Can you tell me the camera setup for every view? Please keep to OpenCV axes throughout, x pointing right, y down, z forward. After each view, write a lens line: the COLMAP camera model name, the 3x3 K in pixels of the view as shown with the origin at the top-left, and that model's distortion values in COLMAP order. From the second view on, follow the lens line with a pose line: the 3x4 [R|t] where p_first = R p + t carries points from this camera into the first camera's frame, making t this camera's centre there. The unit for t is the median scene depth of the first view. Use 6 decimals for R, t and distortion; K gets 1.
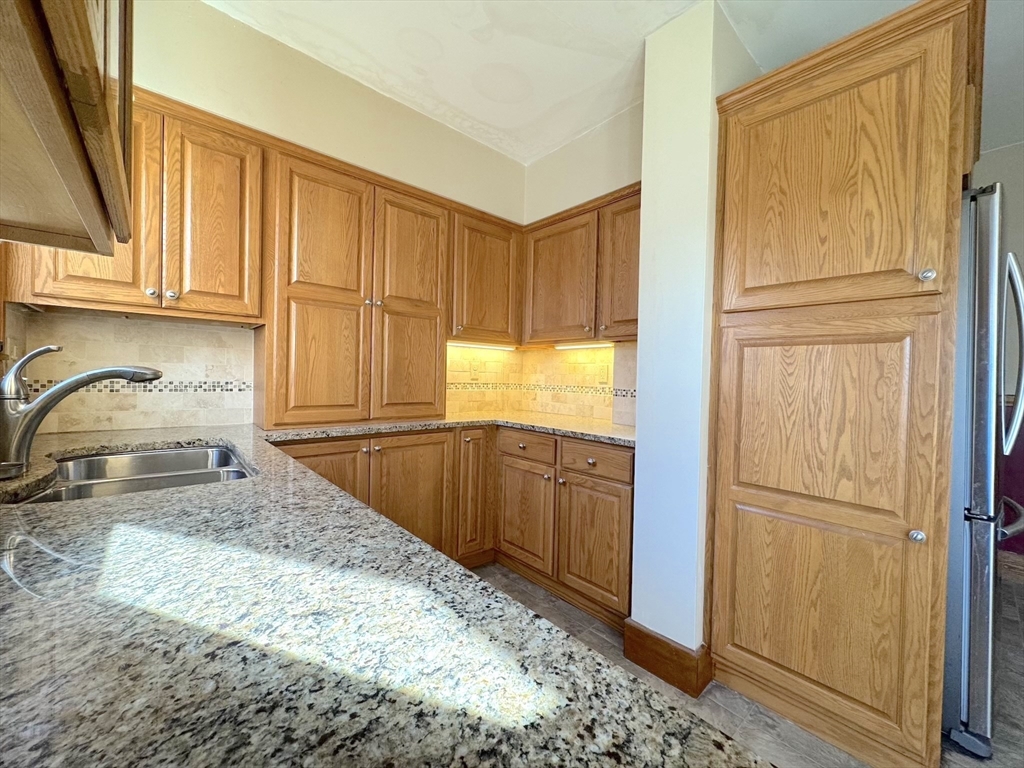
lens RADIAL K [[408.5, 0, 512.8], [0, 408.5, 379.6], [0, 0, 1]] dist [-0.000970, 0.000006]
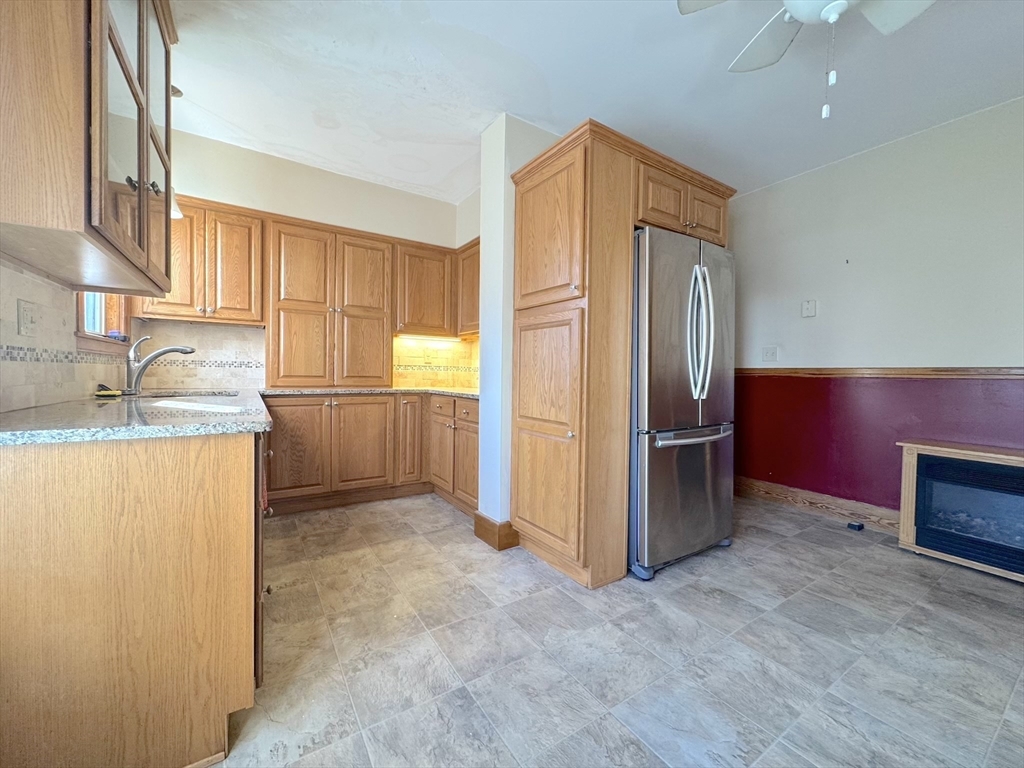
lens RADIAL K [[408.5, 0, 513.6], [0, 408.5, 379.4], [0, 0, 1]] dist [-0.000970, 0.000006]
pose [[0.989244, -0.006320, -0.146136, 0.601359], [0.006645, 0.999976, 0.001737, 0.082837], [0.146121, -0.002689, 0.989263, -0.469042]]
